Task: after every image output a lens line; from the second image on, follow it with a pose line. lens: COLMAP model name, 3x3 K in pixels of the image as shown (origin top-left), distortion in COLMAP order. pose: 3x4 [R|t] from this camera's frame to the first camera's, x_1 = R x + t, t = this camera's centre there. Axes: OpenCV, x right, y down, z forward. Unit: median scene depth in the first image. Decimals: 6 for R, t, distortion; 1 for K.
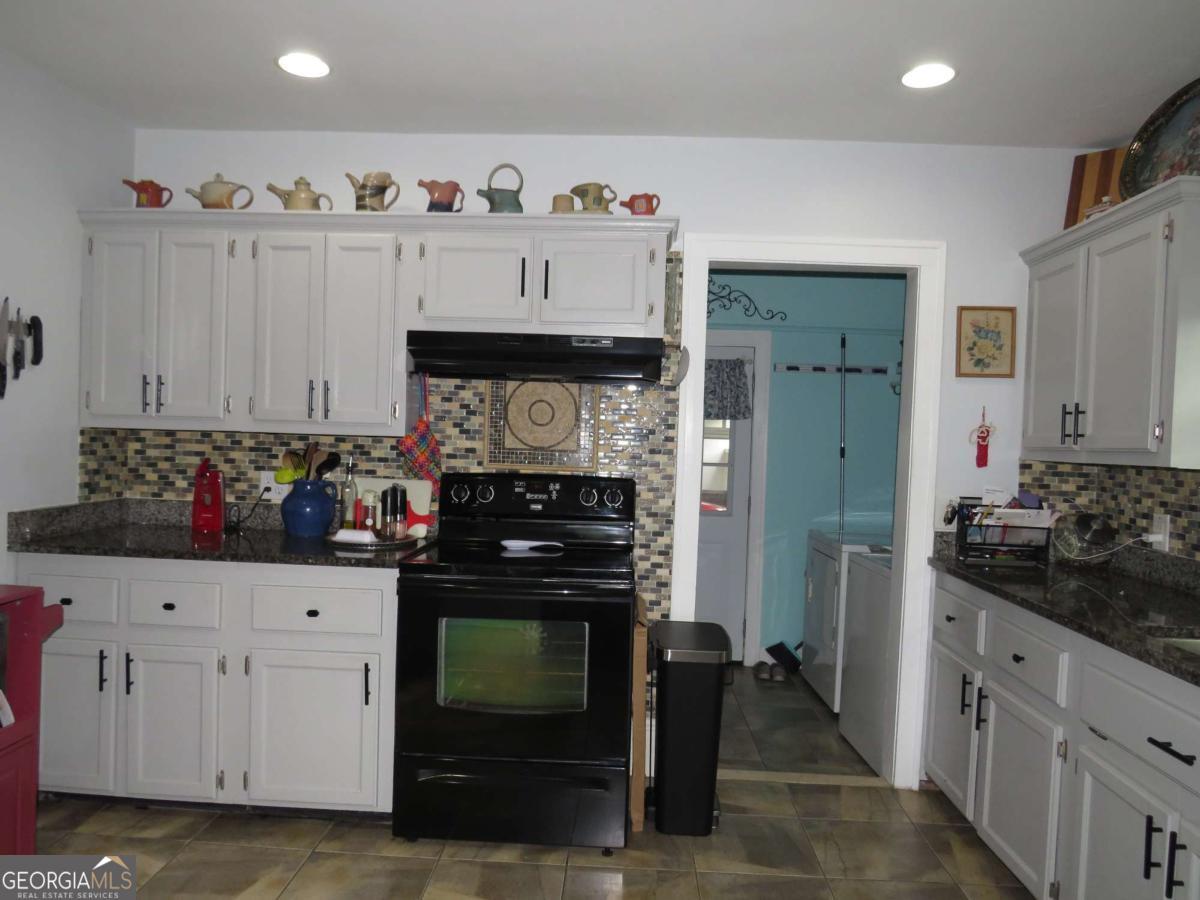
lens RADIAL K [[851.2, 0, 600.0], [0, 851.2, 450.0], [0, 0, 1]] dist [-0.035137, 0.026126]
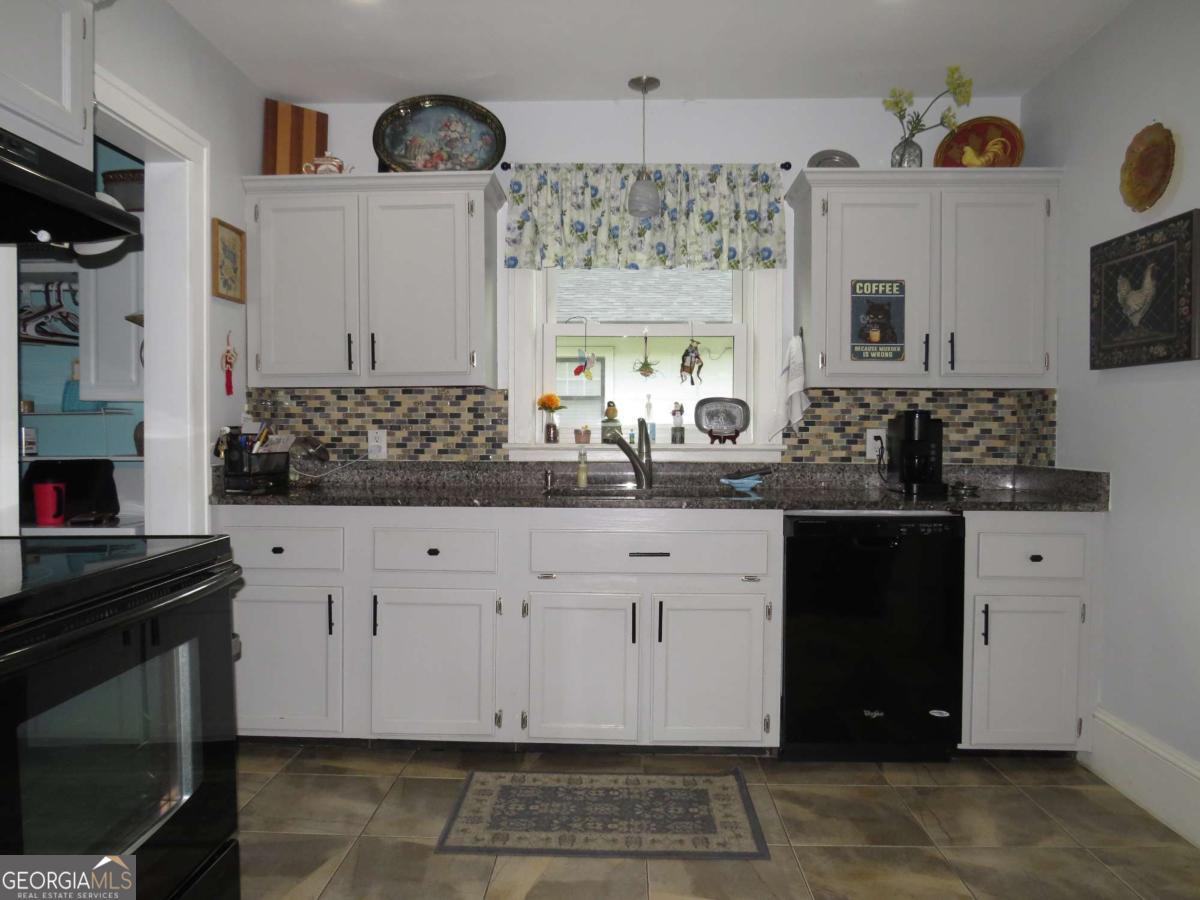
lens RADIAL K [[851.2, 0, 600.0], [0, 851.2, 450.0], [0, 0, 1]] dist [-0.035137, 0.026126]
pose [[-0.007556, -0.058246, 0.998274, -0.586287], [0.018350, 0.998126, 0.058376, 0.039539], [-0.999803, 0.018760, -0.006473, 0.692462]]
